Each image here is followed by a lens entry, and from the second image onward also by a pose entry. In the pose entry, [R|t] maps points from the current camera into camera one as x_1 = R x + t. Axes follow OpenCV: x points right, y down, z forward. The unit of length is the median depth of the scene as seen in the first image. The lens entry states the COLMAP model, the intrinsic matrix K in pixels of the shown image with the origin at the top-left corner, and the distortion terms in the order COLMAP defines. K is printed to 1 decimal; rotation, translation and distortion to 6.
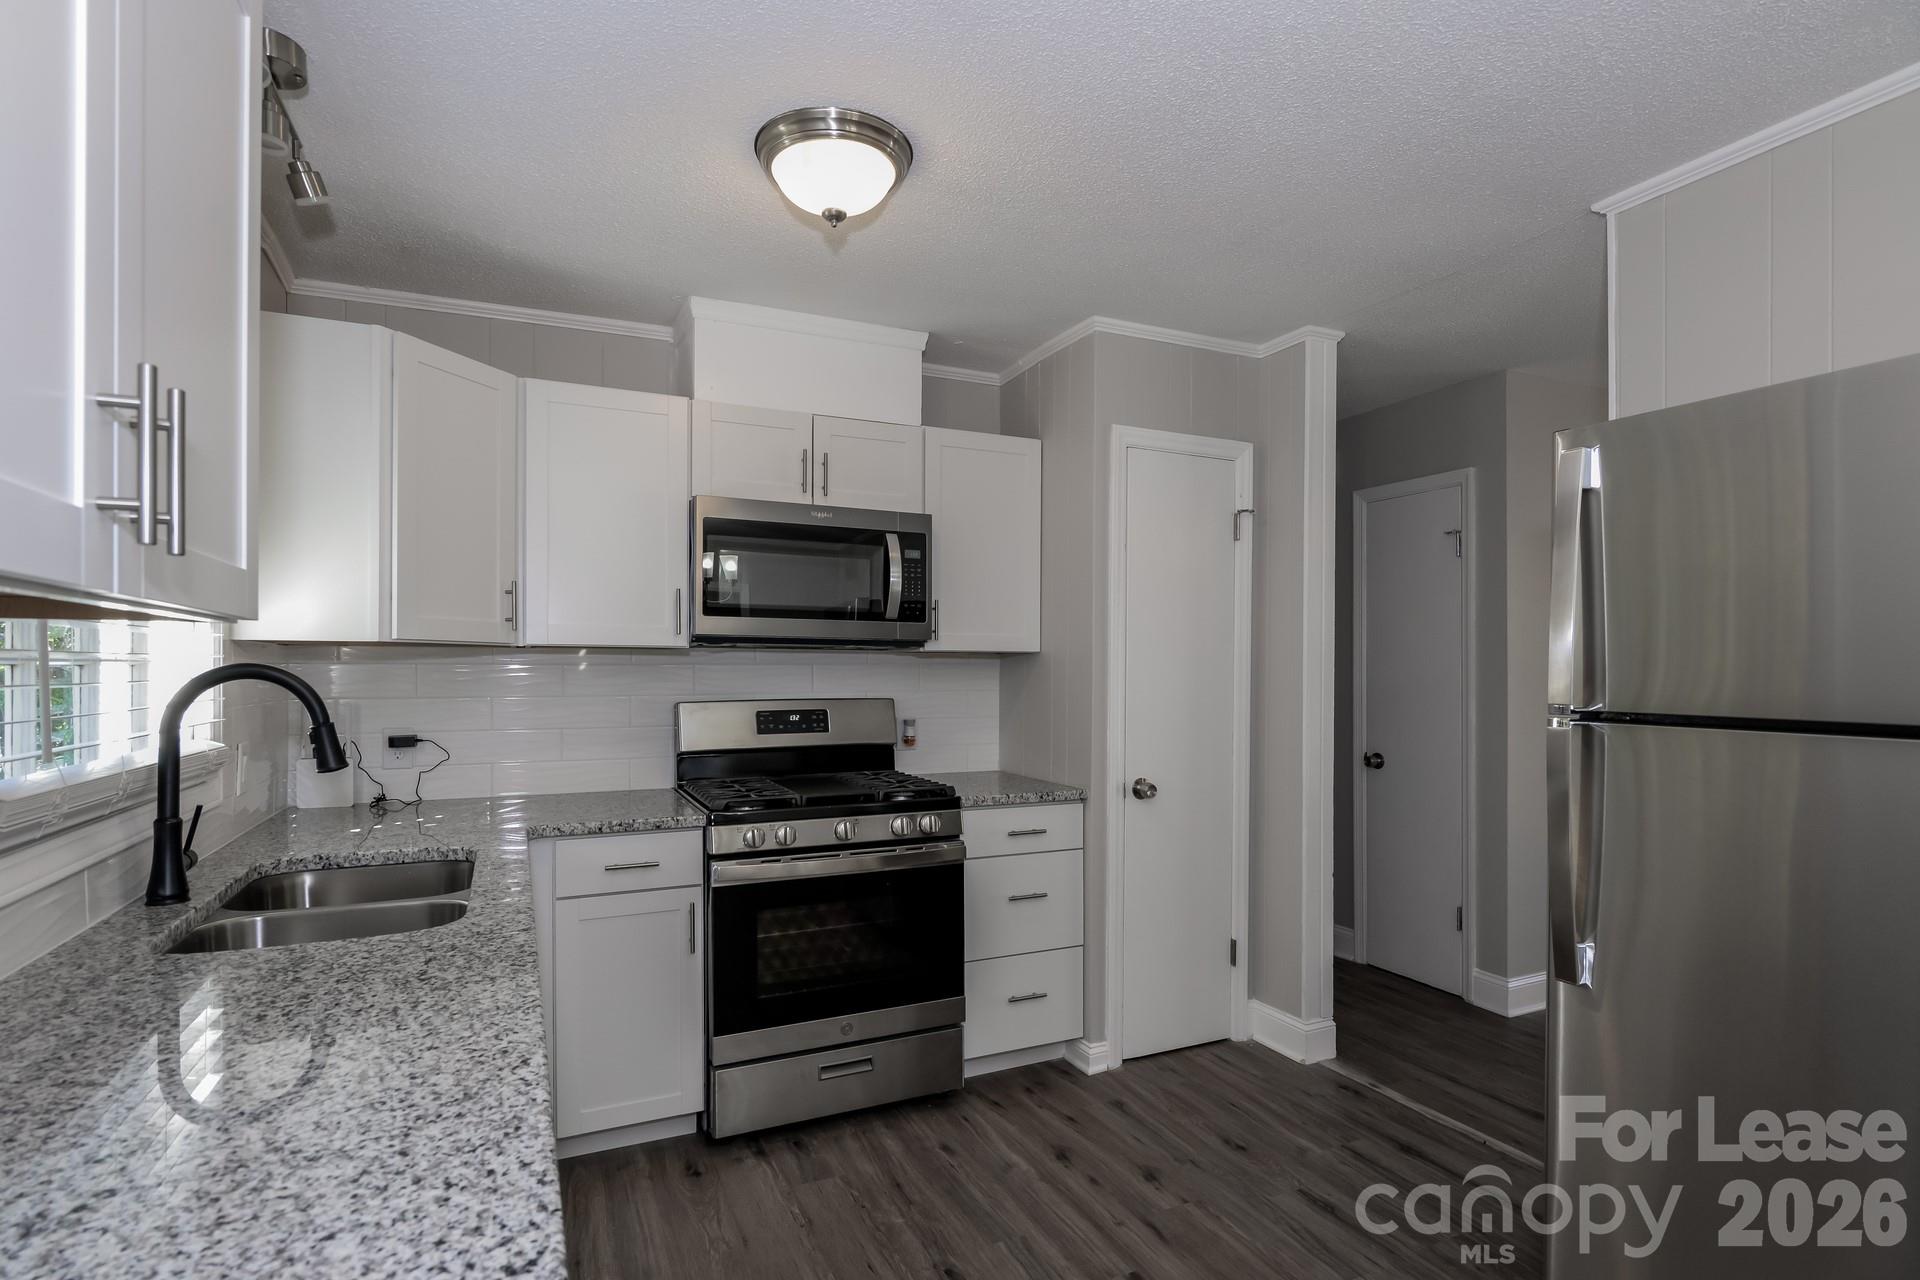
lens RADIAL K [[944.6, 0, 934.7], [0, 944.6, 670.7], [0, 0, 1]] dist [0.014780, -0.000755]
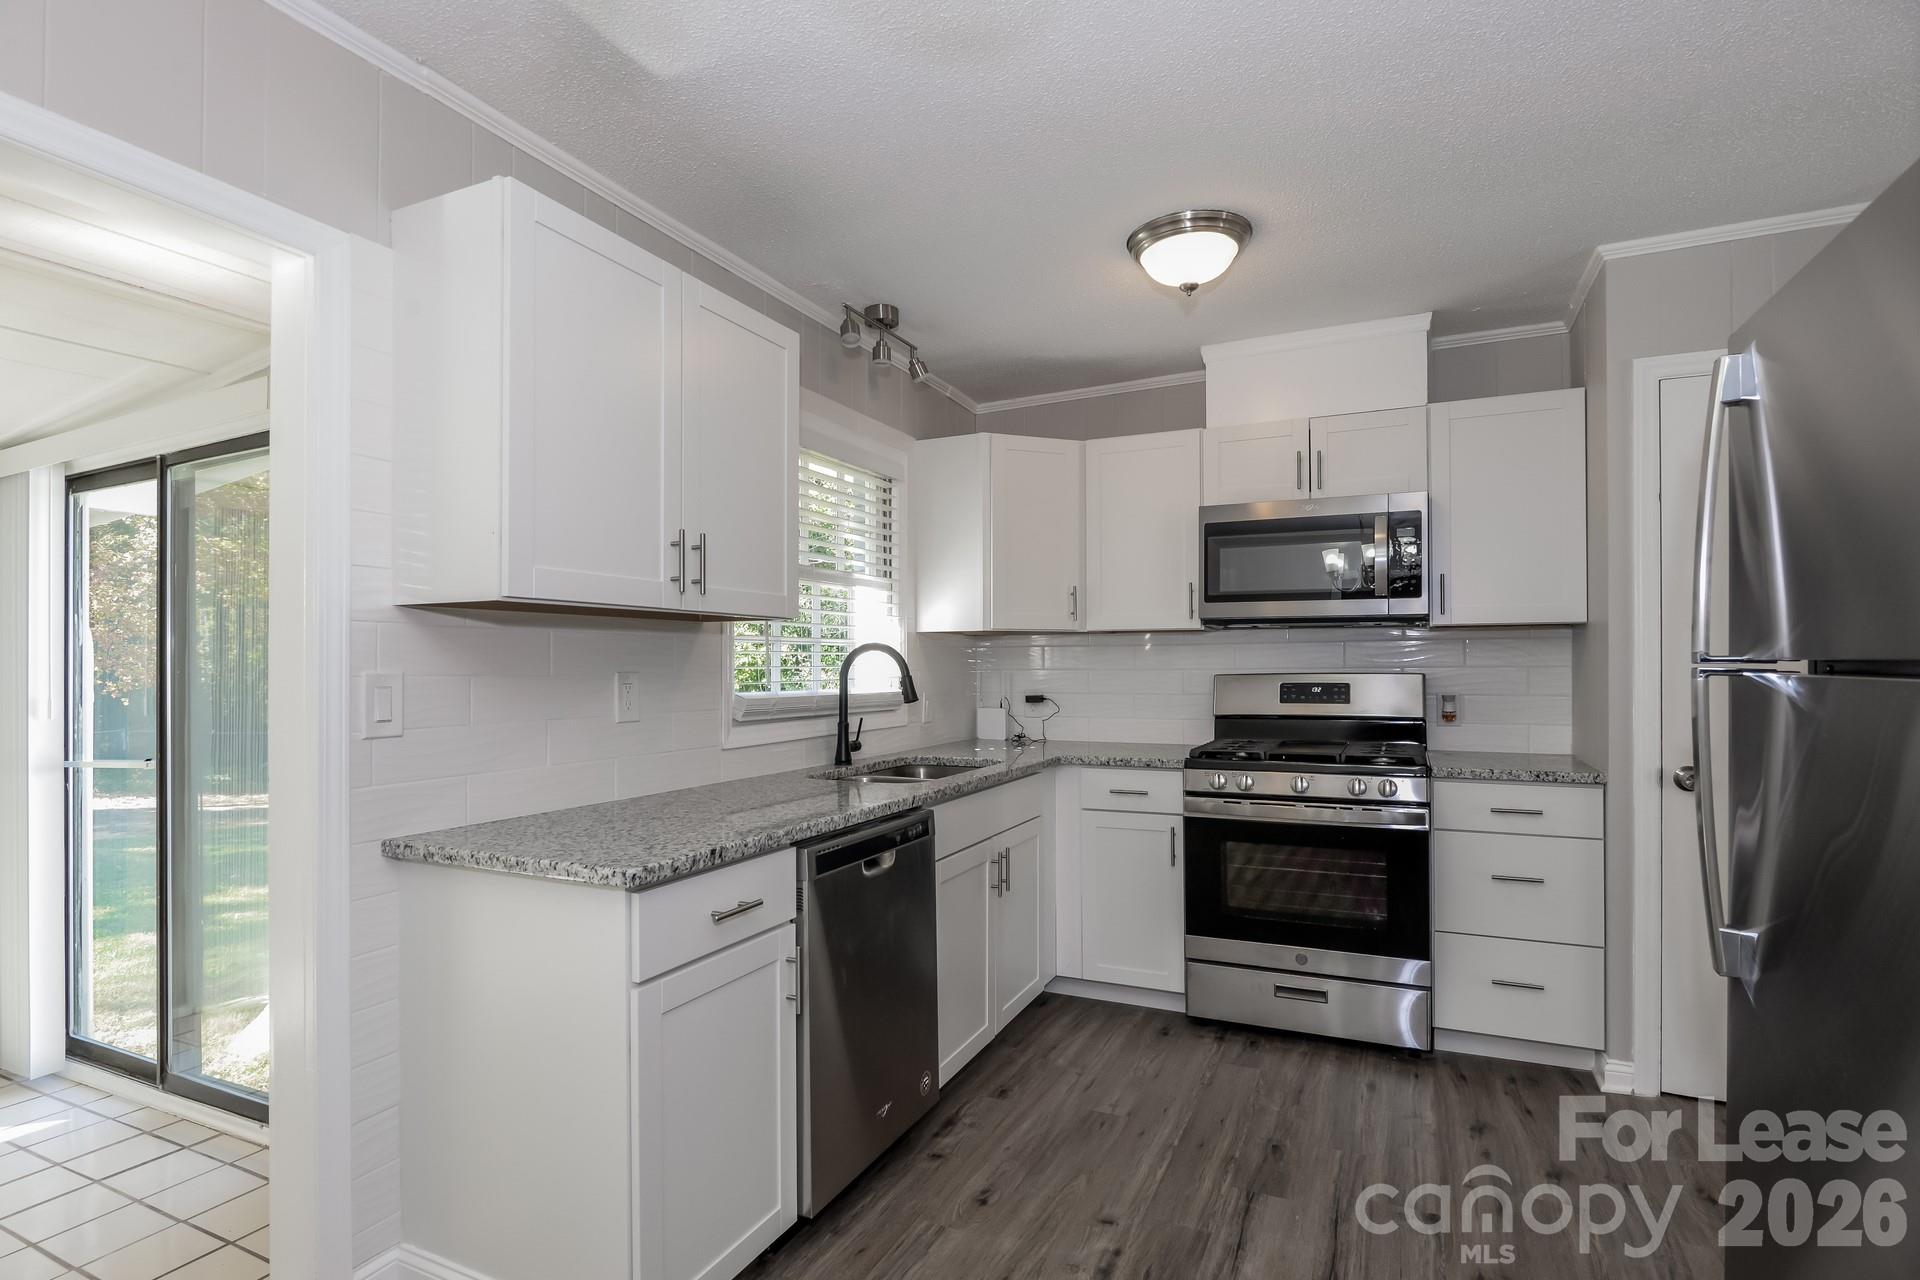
lens RADIAL K [[944.6, 0, 953.7], [0, 944.6, 651.6], [0, 0, 1]] dist [0.014780, -0.000755]
pose [[0.655462, -0.015300, -0.755073, 0.471130], [0.006070, 0.999869, -0.014992, 0.022257], [0.755204, 0.005243, 0.655469, -0.059404]]
